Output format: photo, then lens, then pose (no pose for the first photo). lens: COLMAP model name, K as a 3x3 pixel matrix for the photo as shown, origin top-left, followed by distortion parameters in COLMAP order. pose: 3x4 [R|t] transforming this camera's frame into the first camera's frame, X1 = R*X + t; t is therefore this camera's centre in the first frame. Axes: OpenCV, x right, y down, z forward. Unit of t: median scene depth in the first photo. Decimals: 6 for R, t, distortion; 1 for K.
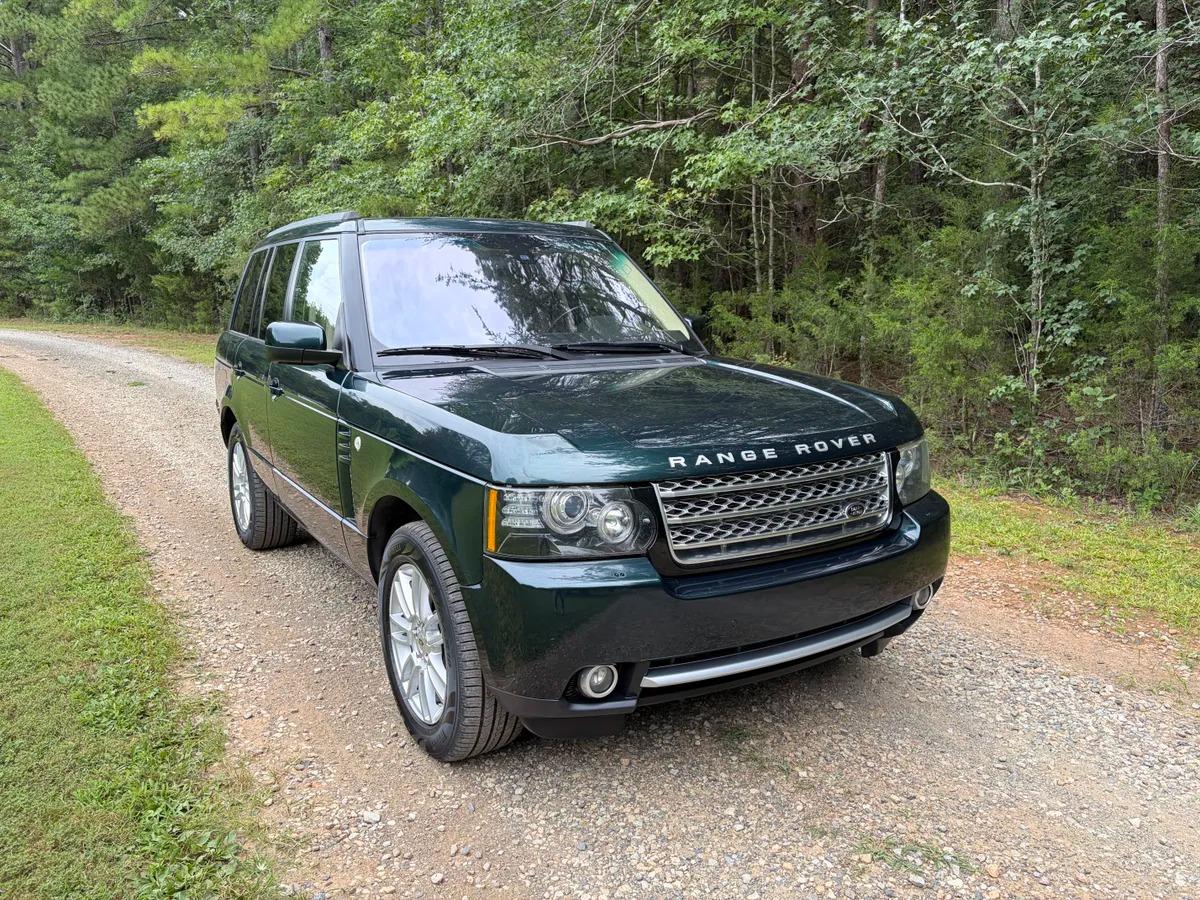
lens RADIAL K [[919.6, 0, 599.2], [0, 919.6, 449.1], [0, 0, 1]] dist [0.047542, -0.061236]
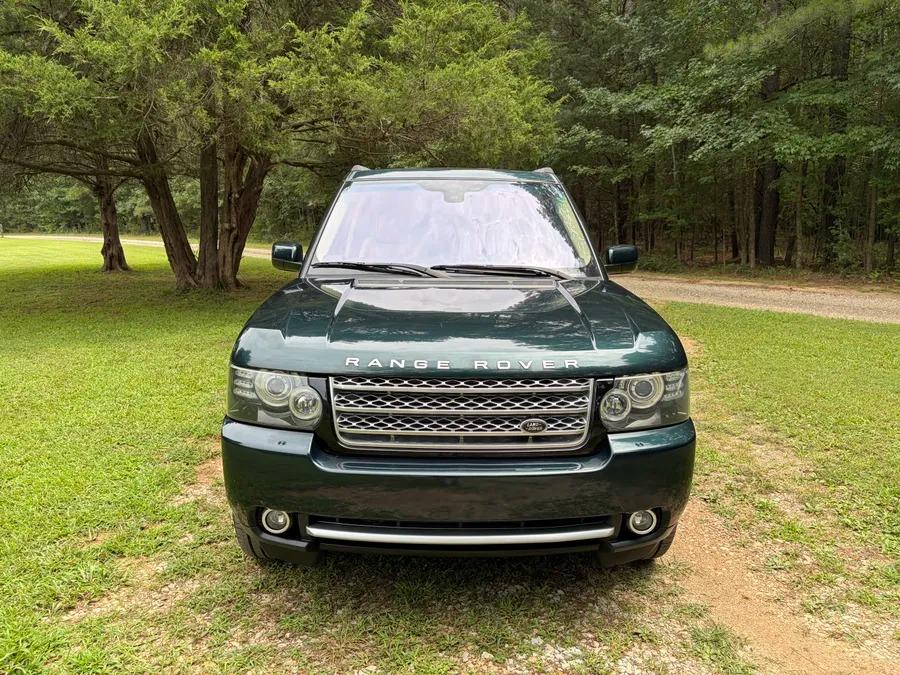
lens RADIAL K [[689.7, 0, 446.5], [0, 689.7, 338.7], [0, 0, 1]] dist [0.047542, -0.061236]
pose [[0.852364, 0.098936, -0.513505, 0.665457], [-0.101107, 0.994591, 0.023800, -0.051908], [0.513082, 0.031632, 0.857756, 0.265096]]
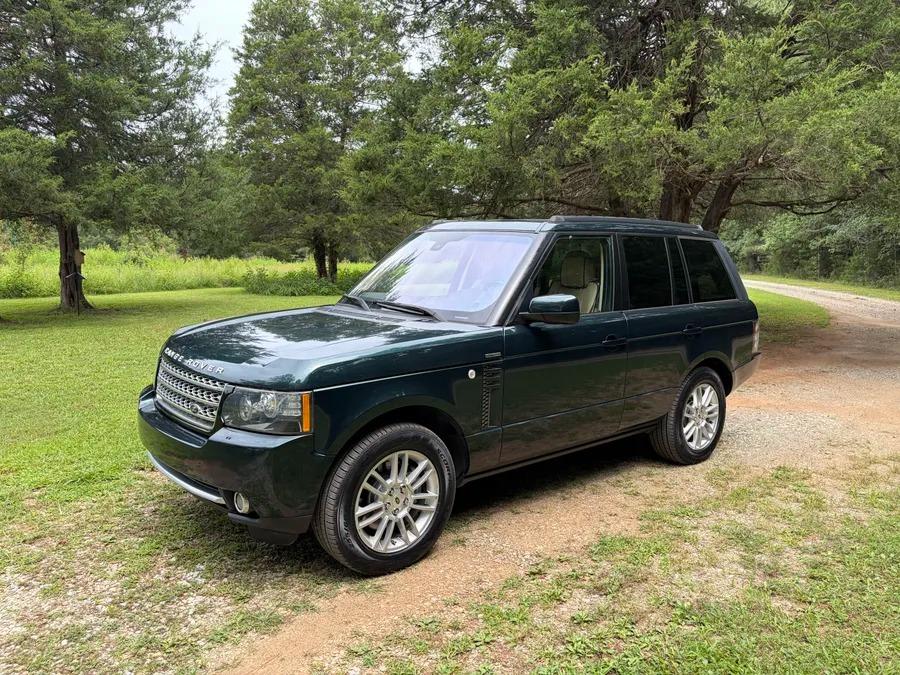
lens RADIAL K [[689.7, 0, 451.9], [0, 689.7, 332.7], [0, 0, 1]] dist [0.047542, -0.061236]
pose [[0.131072, 0.123338, -0.983671, 1.066710], [-0.186888, 0.977514, 0.097664, -0.148321], [0.973598, 0.171035, 0.151176, 0.714051]]
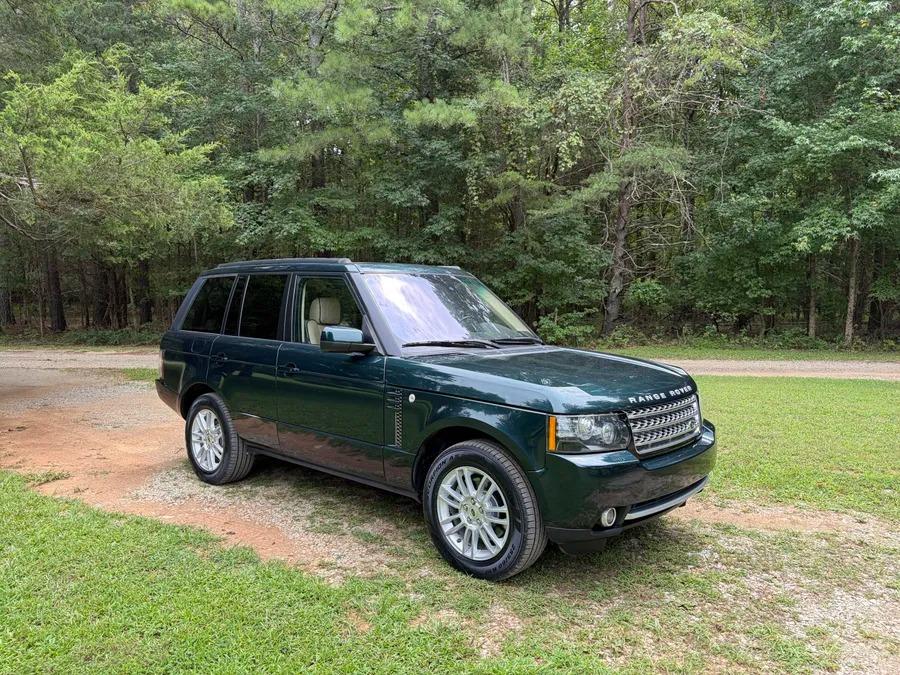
lens RADIAL K [[689.7, 0, 450.0], [0, 689.7, 338.9], [0, 0, 1]] dist [0.047542, -0.061236]
pose [[0.956780, -0.002165, 0.290806, -0.701570], [0.035331, 0.993430, -0.108848, 0.030772], [-0.288660, 0.114418, 0.950570, -0.283999]]
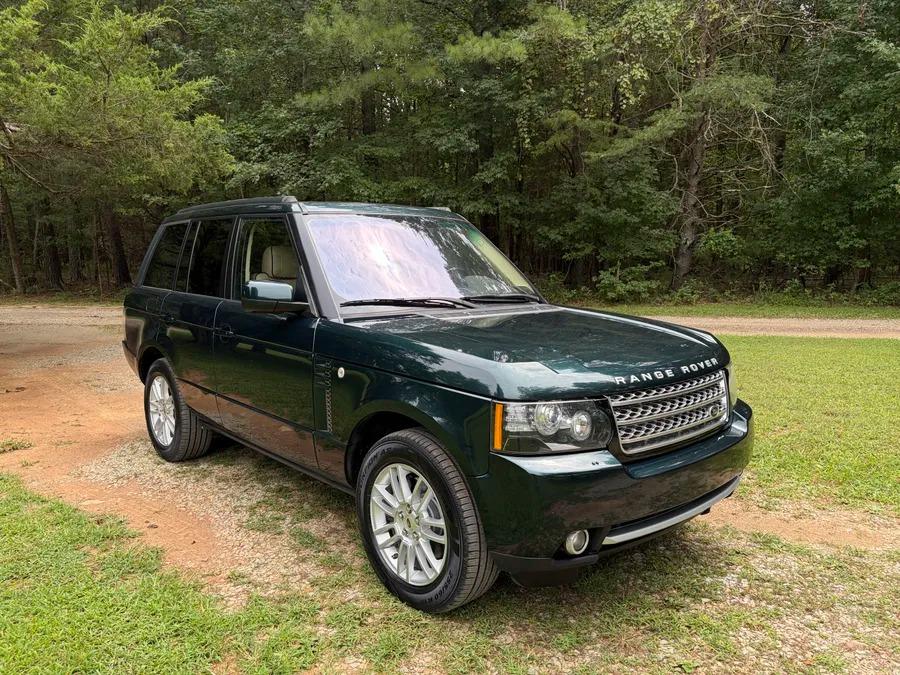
lens RADIAL K [[689.7, 0, 452.7], [0, 689.7, 336.2], [0, 0, 1]] dist [0.047542, -0.061236]
pose [[0.982658, -0.013778, 0.184914, -0.358341], [0.023938, 0.998317, -0.052825, -0.003873], [-0.183875, 0.056336, 0.981334, 0.008201]]
